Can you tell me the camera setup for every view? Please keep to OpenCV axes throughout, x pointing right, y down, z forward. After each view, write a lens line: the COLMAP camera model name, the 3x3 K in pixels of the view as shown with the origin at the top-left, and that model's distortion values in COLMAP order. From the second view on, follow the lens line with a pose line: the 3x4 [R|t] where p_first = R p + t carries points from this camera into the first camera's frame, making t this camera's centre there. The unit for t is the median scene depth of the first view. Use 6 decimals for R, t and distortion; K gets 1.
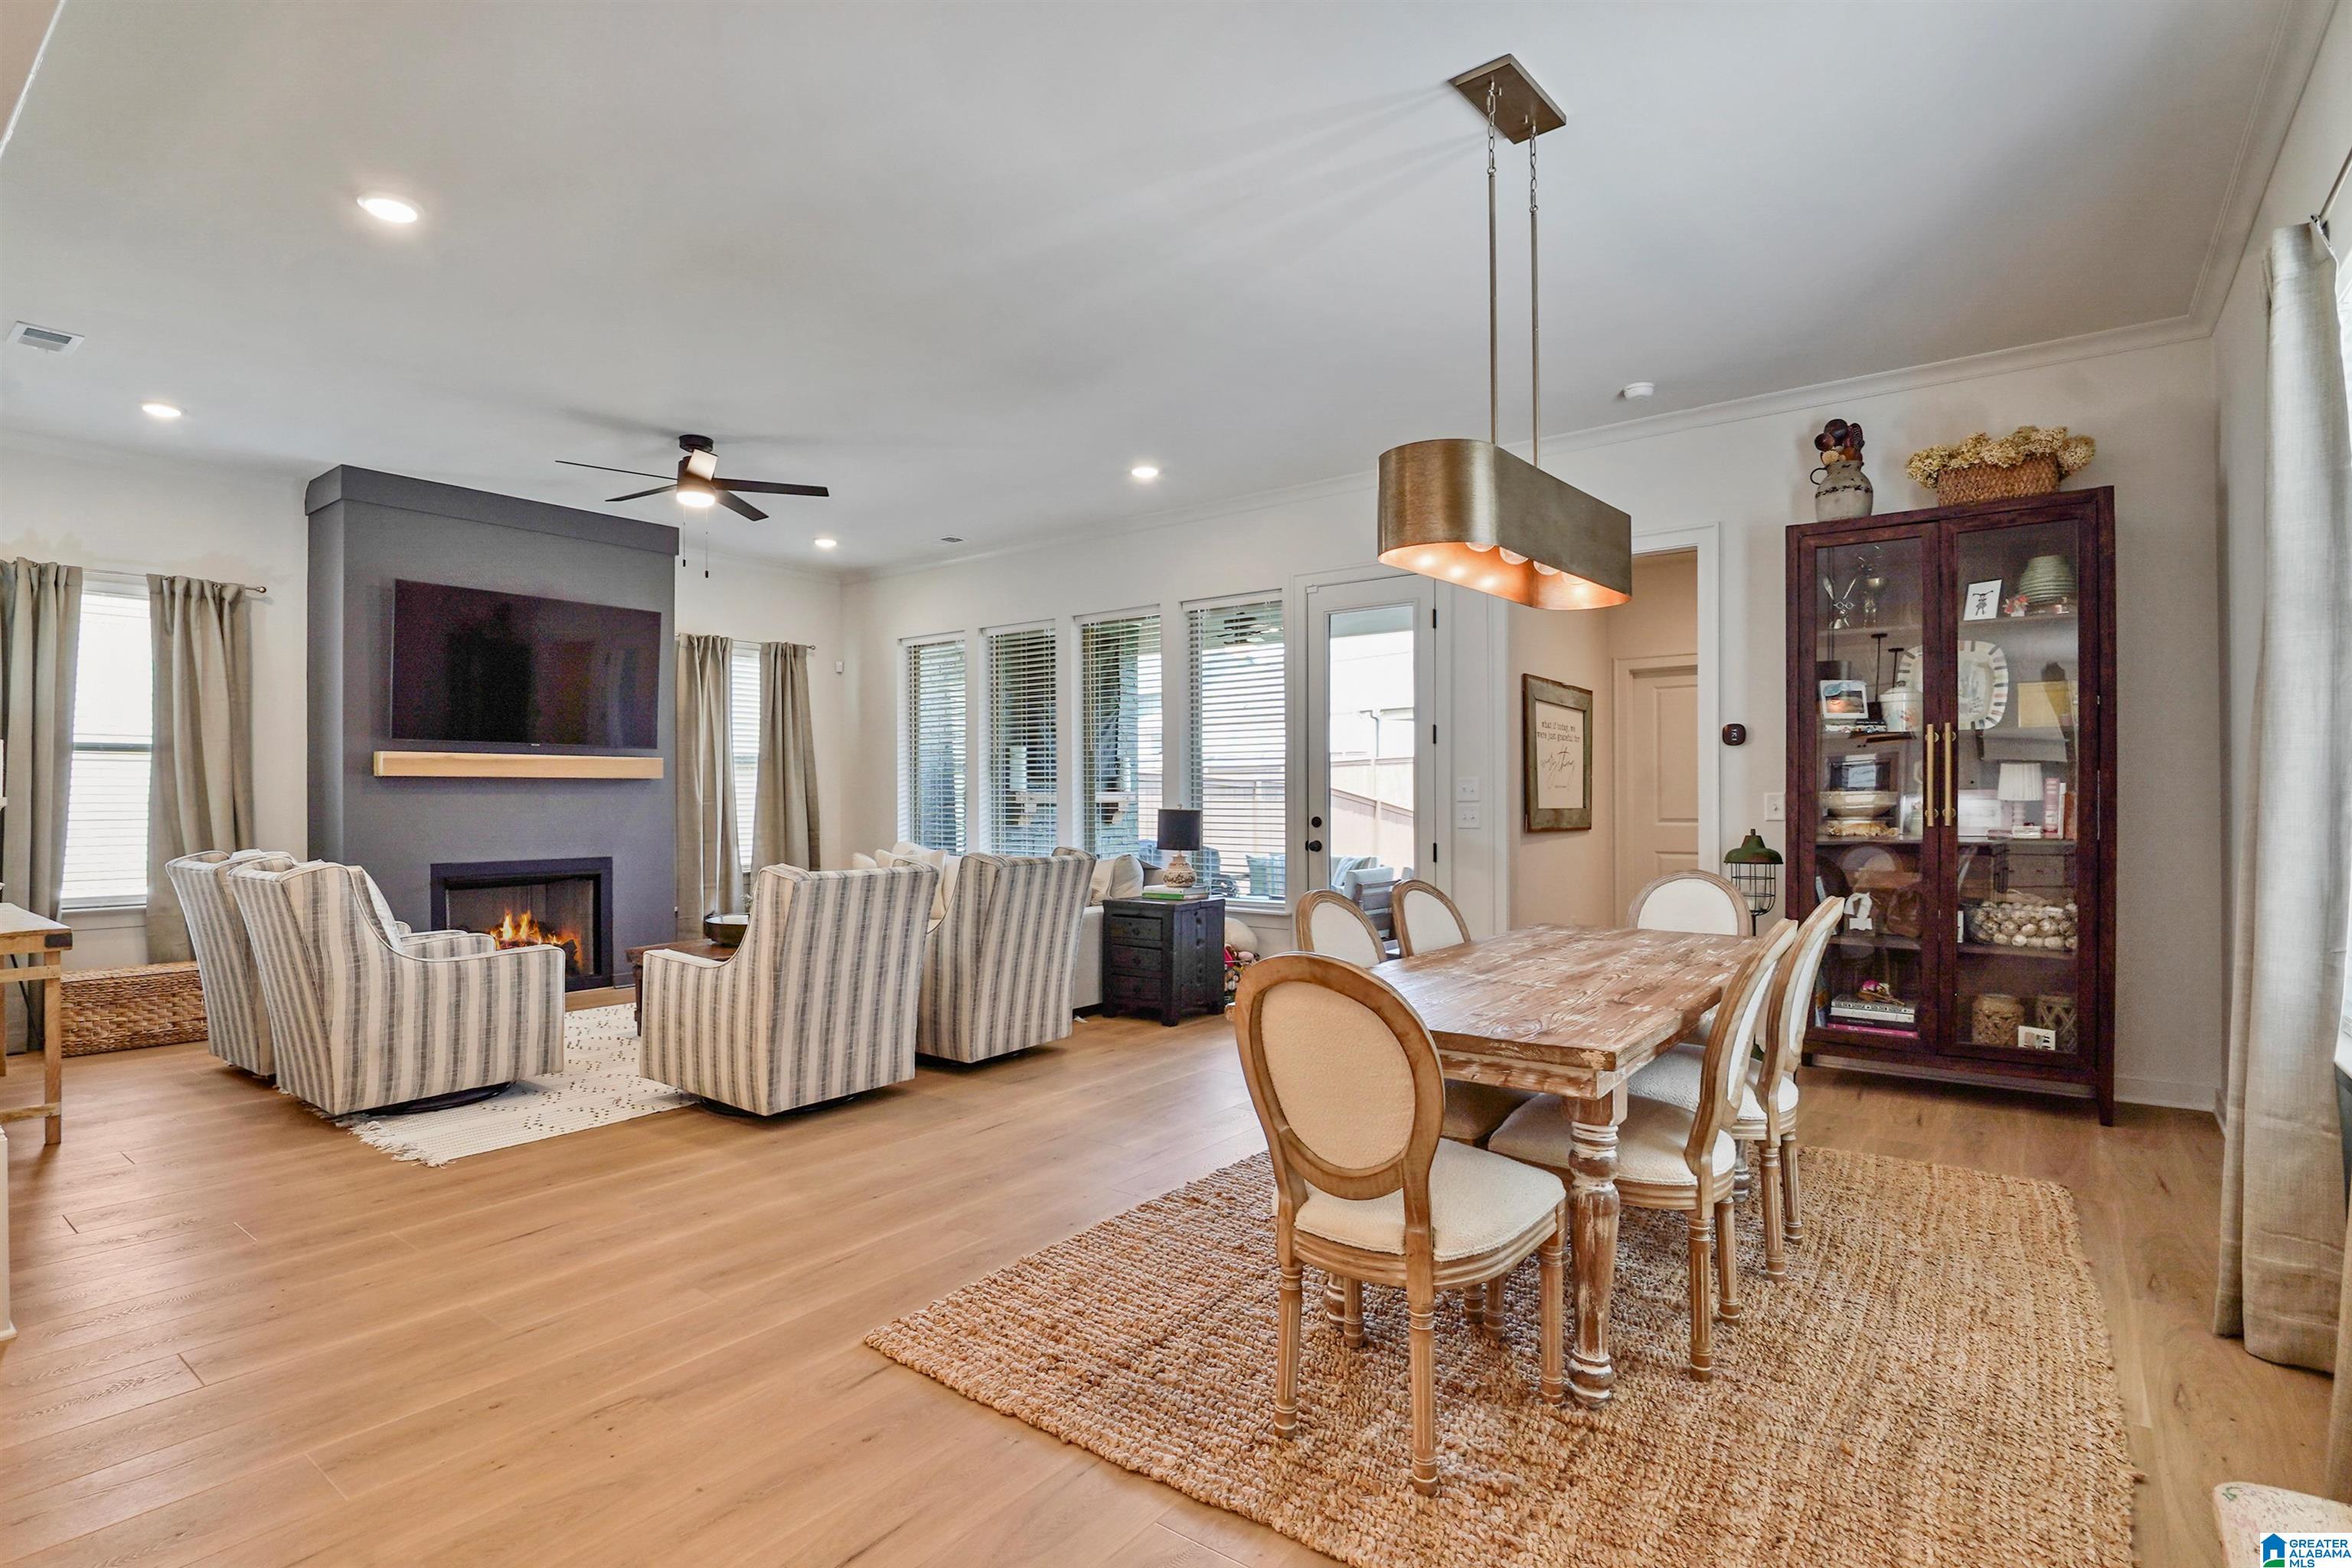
lens RADIAL K [[1144.9, 0, 1164.0], [0, 1144.9, 785.5], [0, 0, 1]] dist [-0.023824, -0.000592]
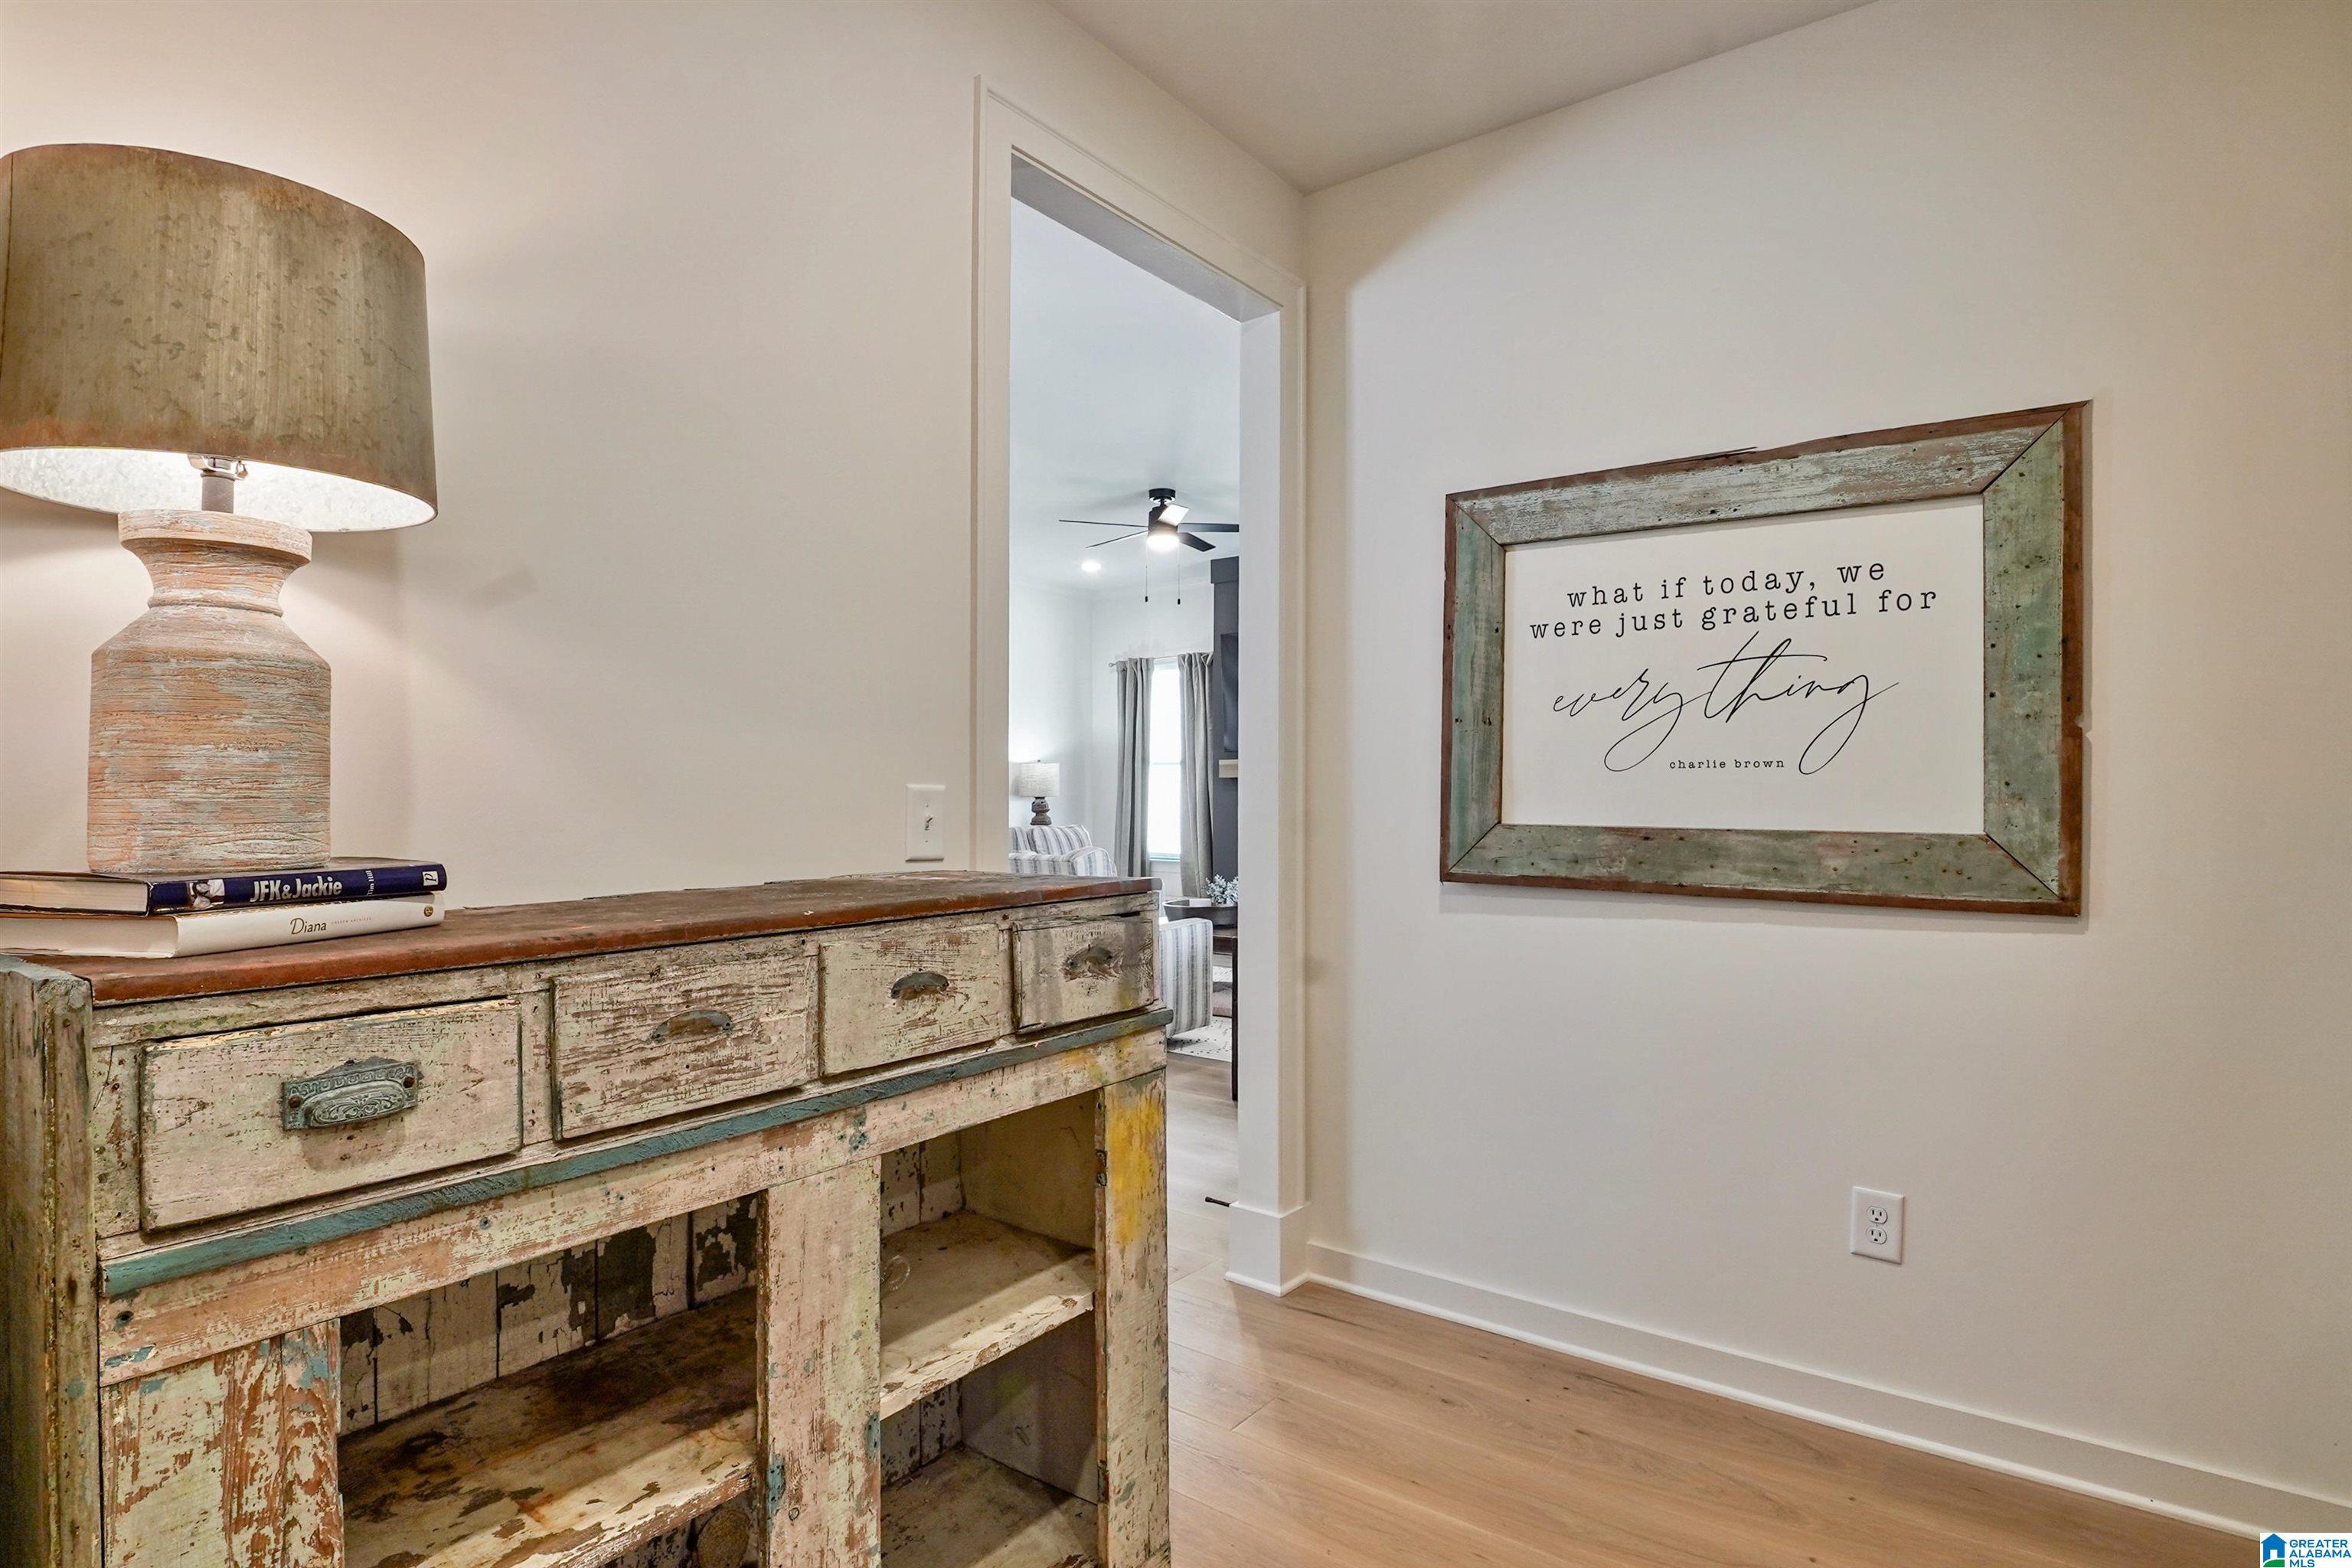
lens RADIAL K [[1191.5, 0, 1167.3], [0, 1191.5, 788.1], [0, 0, 1]] dist [-0.027904, 0.000123]
pose [[-0.005959, -0.002220, -0.999980, 0.856681], [0.010956, 0.999937, -0.002285, 0.010340], [0.999922, -0.010970, -0.005935, 1.034269]]
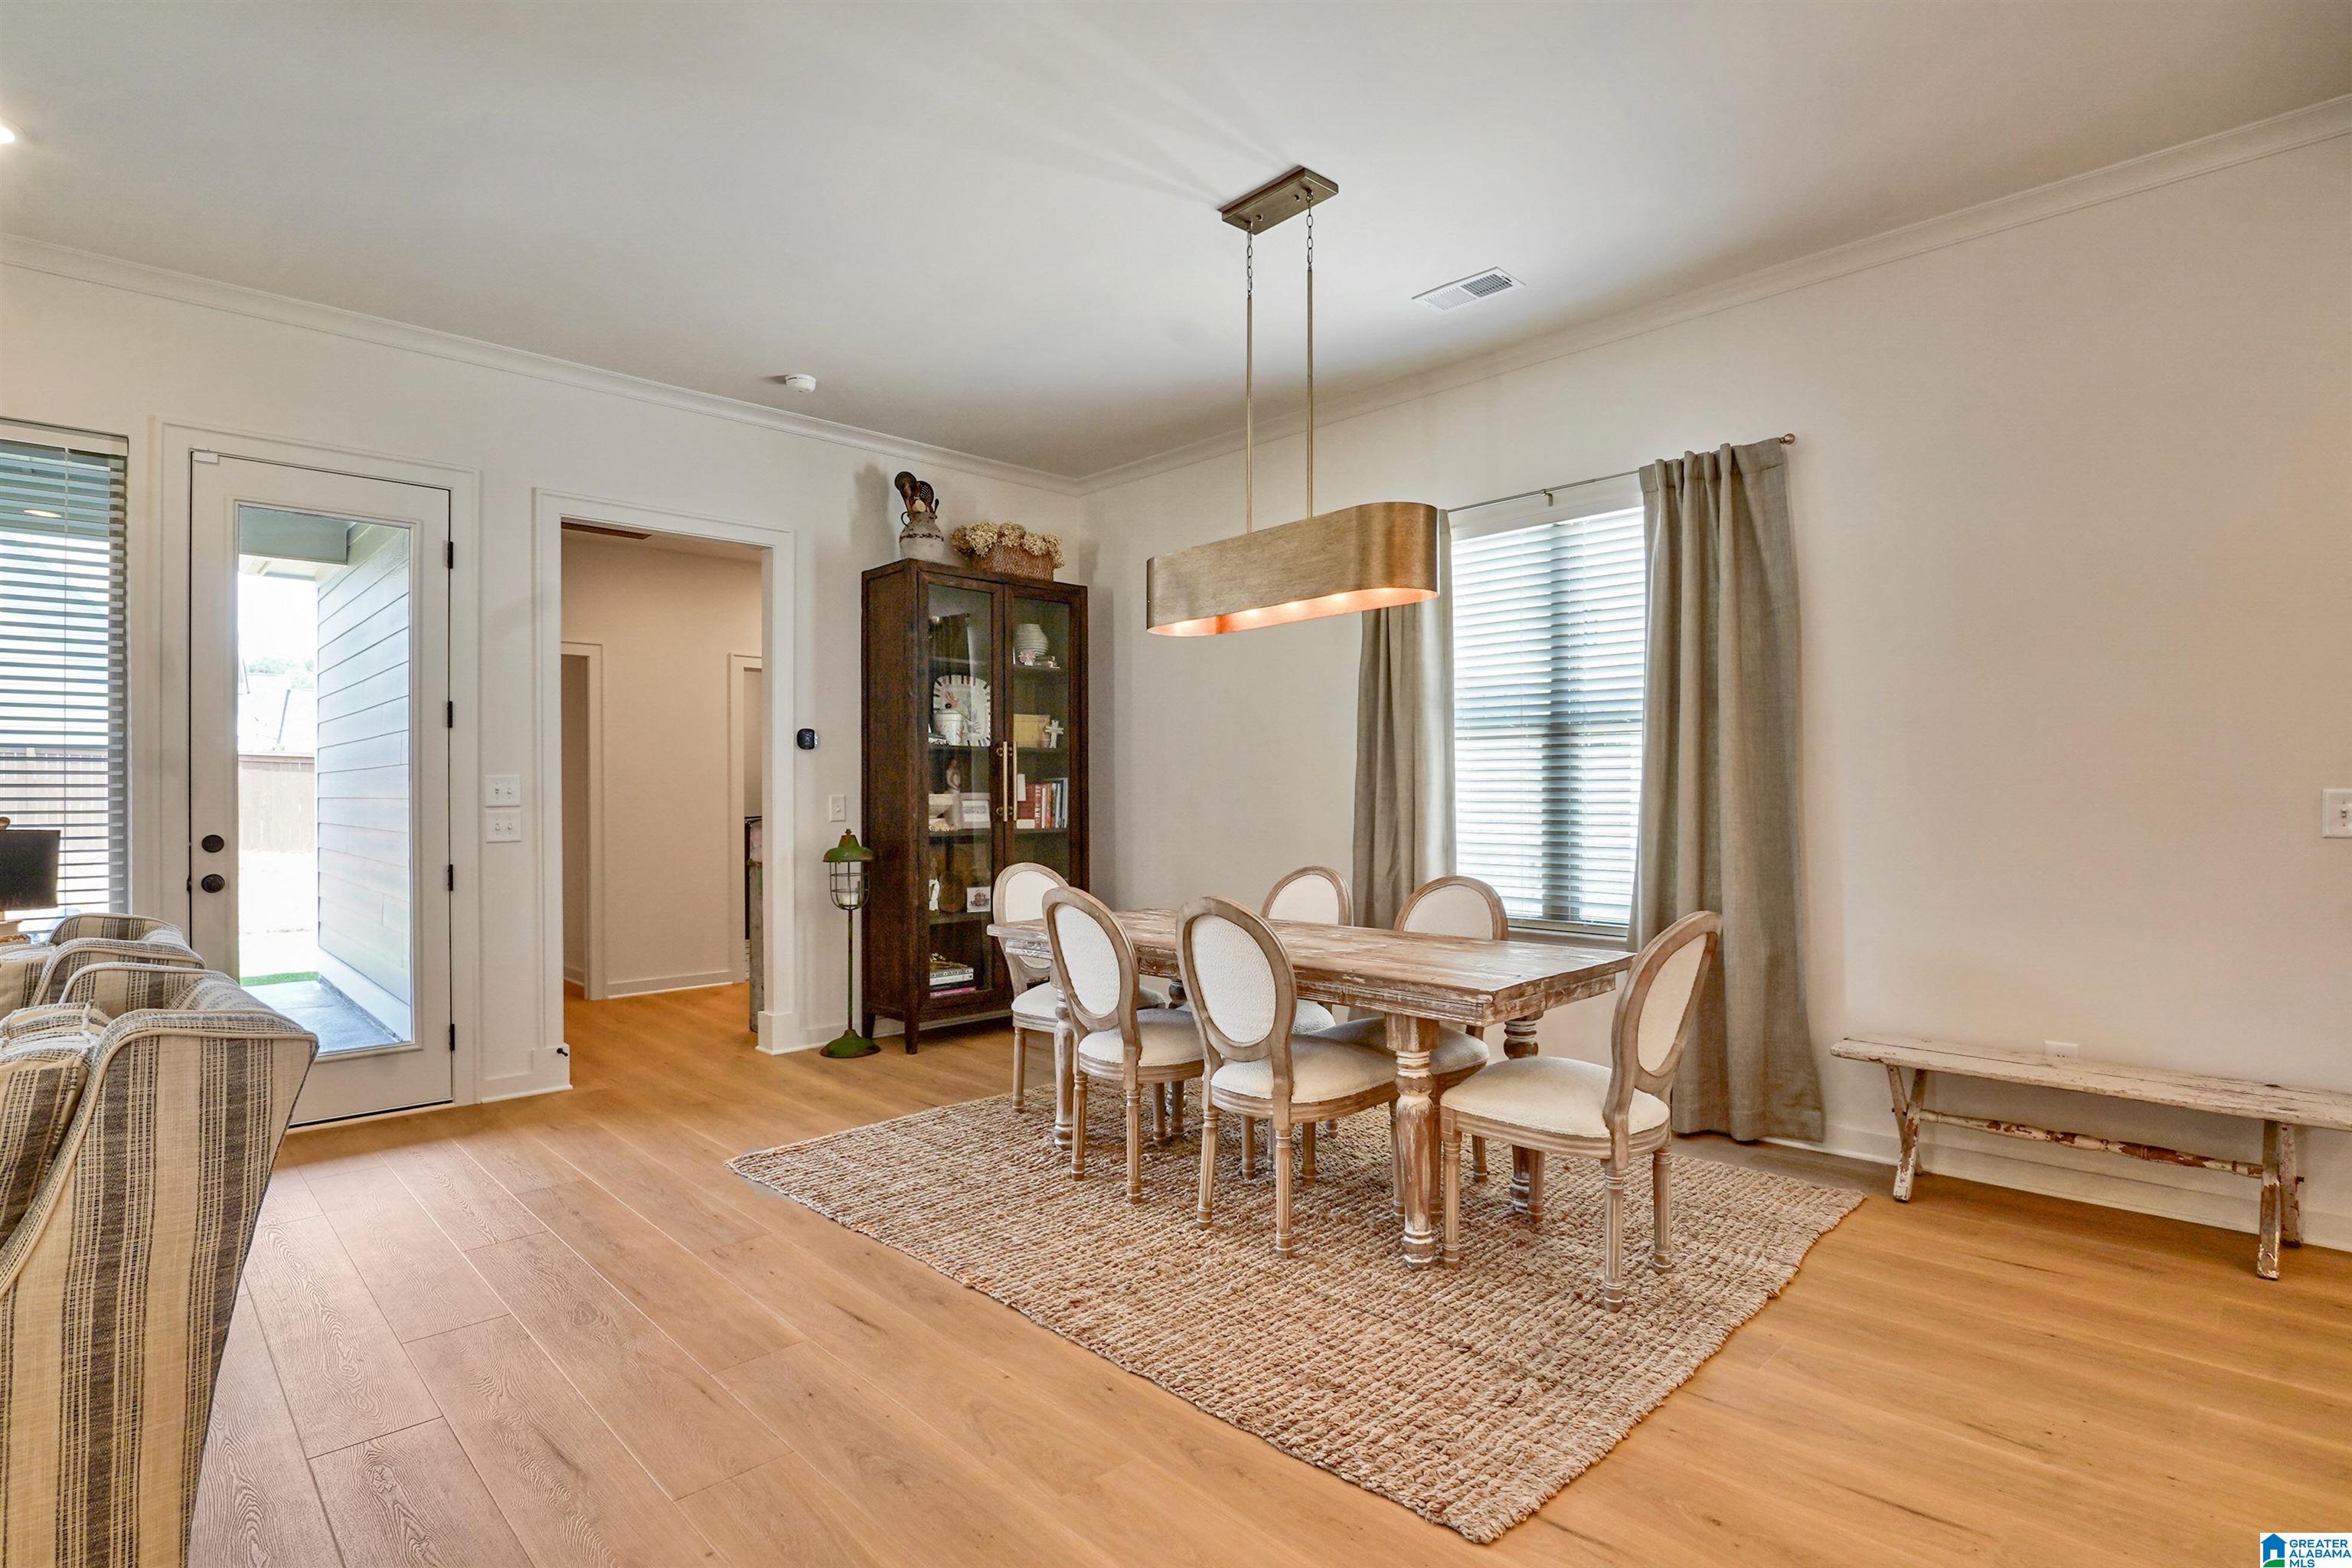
lens RADIAL K [[1144.9, 0, 1177.5], [0, 1144.9, 784.3], [0, 0, 1]] dist [-0.023824, -0.000592]
pose [[0.144502, 0.009319, 0.989461, -0.448949], [-0.006137, 0.999945, -0.008521, 0.003218], [-0.989485, -0.004841, 0.144551, 0.483140]]
